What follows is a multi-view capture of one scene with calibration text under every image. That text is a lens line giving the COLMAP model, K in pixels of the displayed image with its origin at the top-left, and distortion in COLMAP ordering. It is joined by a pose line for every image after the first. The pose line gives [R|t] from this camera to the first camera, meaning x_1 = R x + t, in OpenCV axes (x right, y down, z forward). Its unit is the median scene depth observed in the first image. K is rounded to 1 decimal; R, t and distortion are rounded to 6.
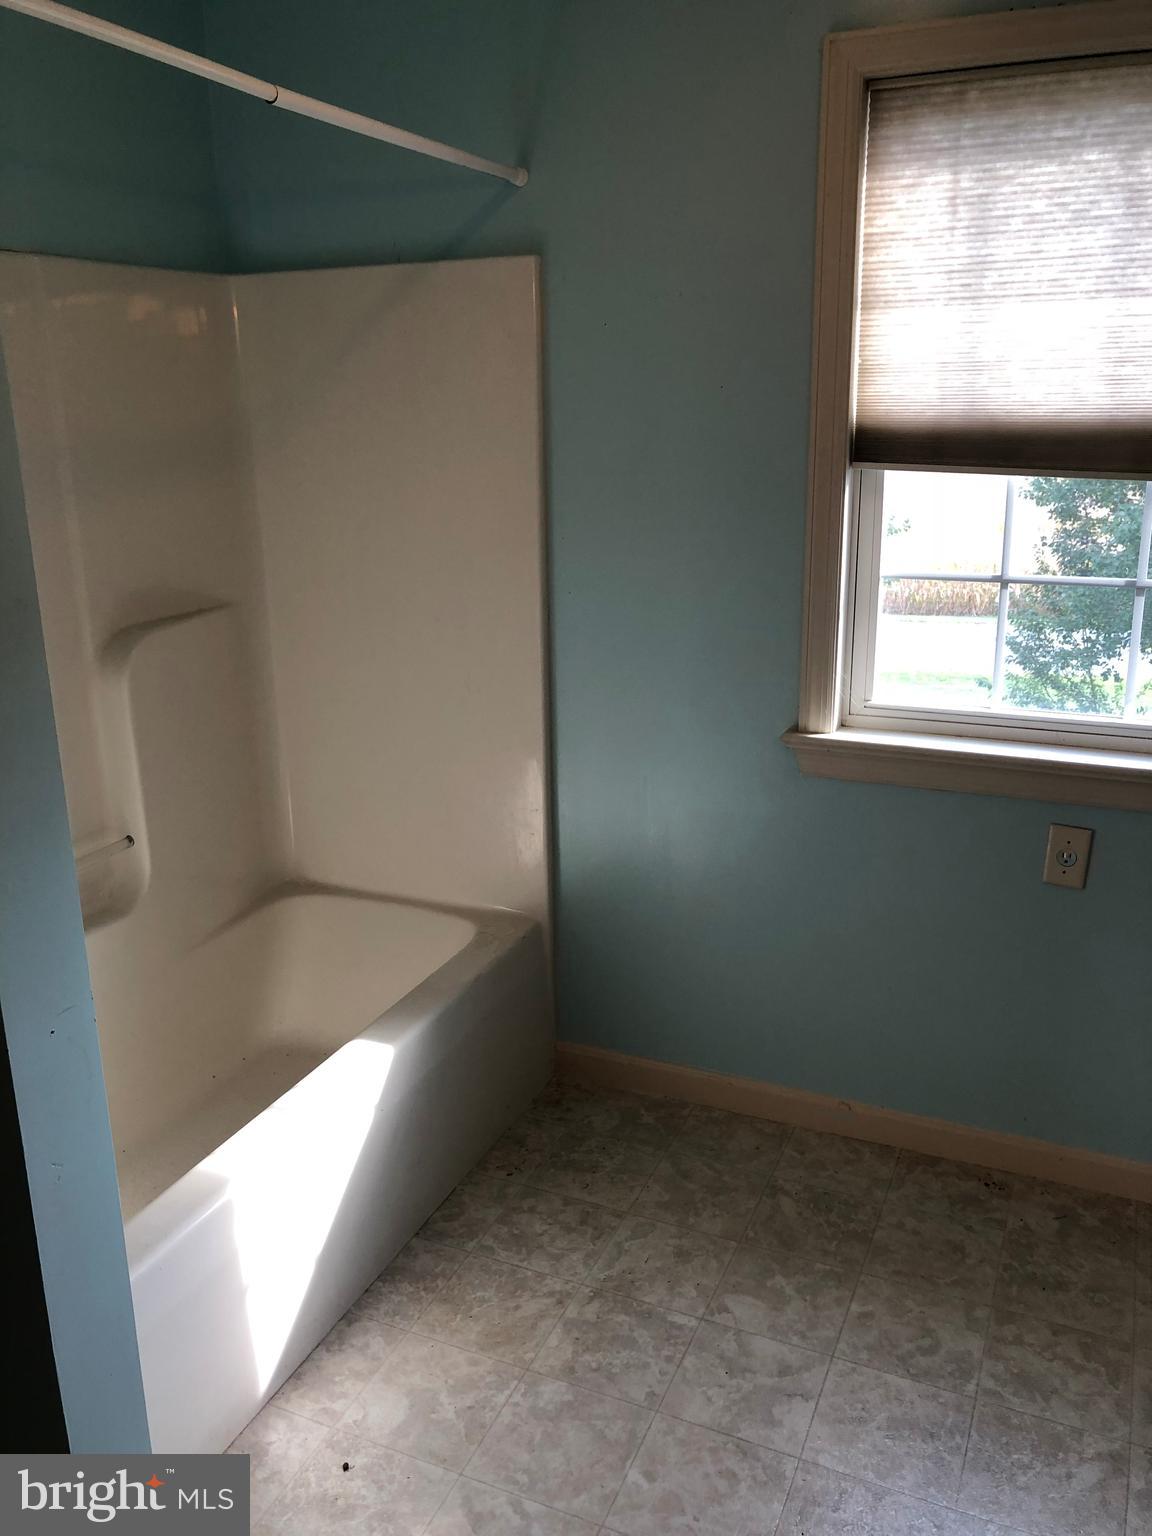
lens RADIAL K [[1263.0, 0, 576.4], [0, 1263.0, 766.3], [0, 0, 1]] dist [0.032639, -0.029021]
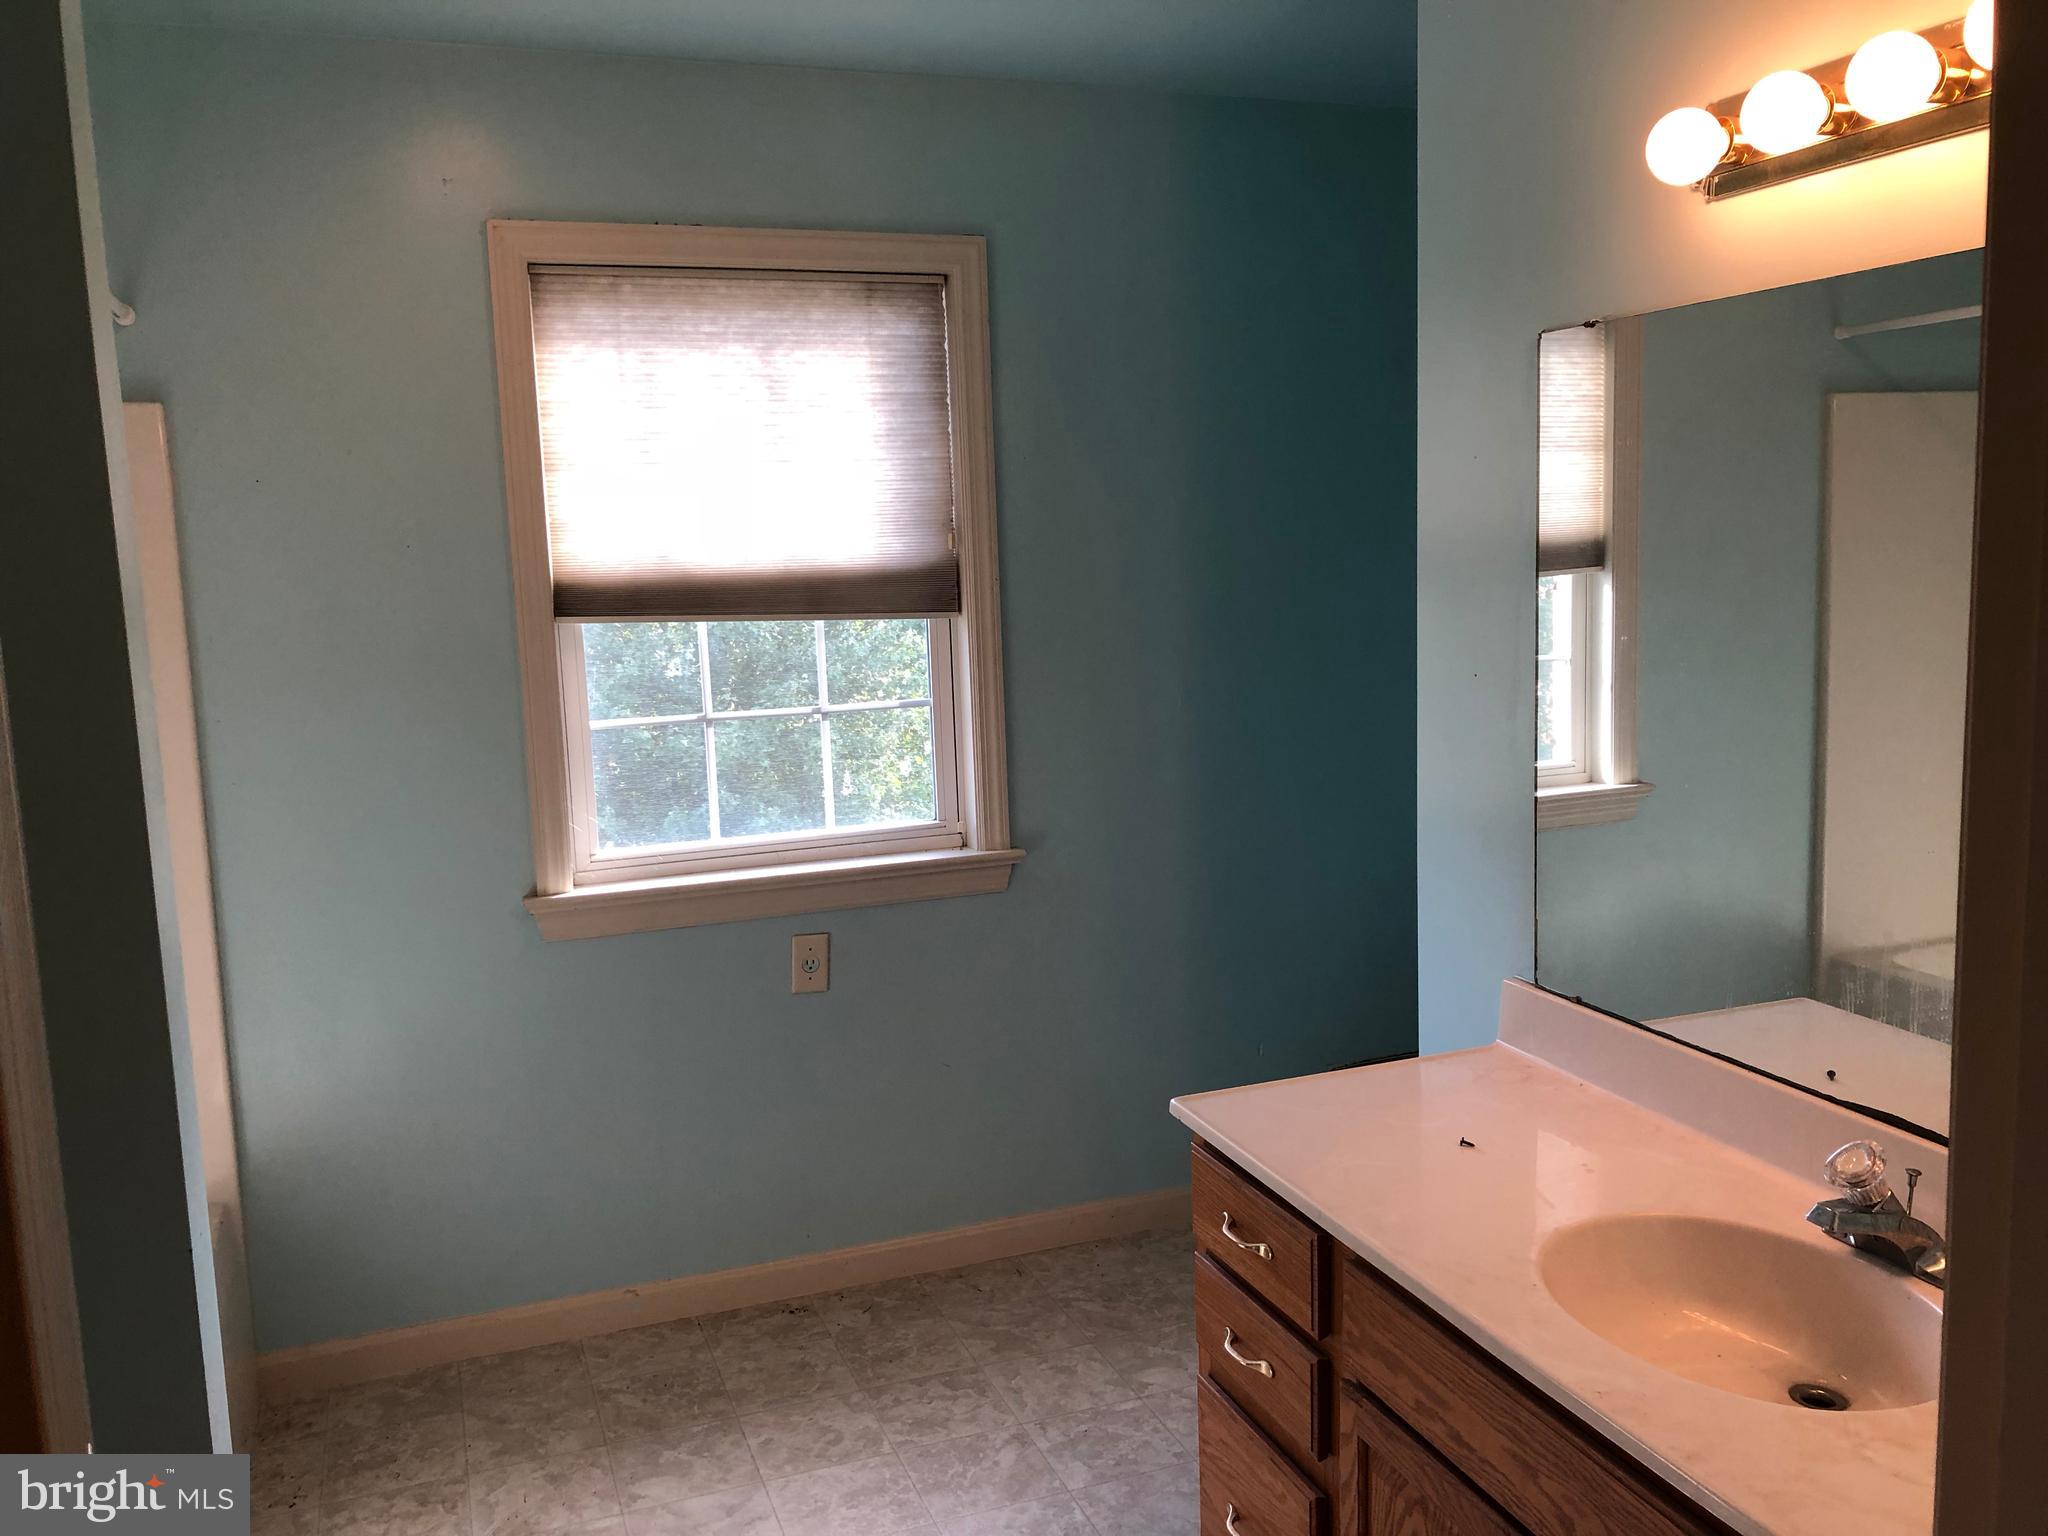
lens RADIAL K [[1684.0, 0, 1025.5], [0, 1684.0, 771.6], [0, 0, 1]] dist [0.032639, -0.029021]
pose [[0.718931, -0.106108, 0.686935, -0.475069], [0.218198, 0.972774, -0.078101, 0.068861], [-0.659946, 0.206037, 0.722510, -0.195697]]
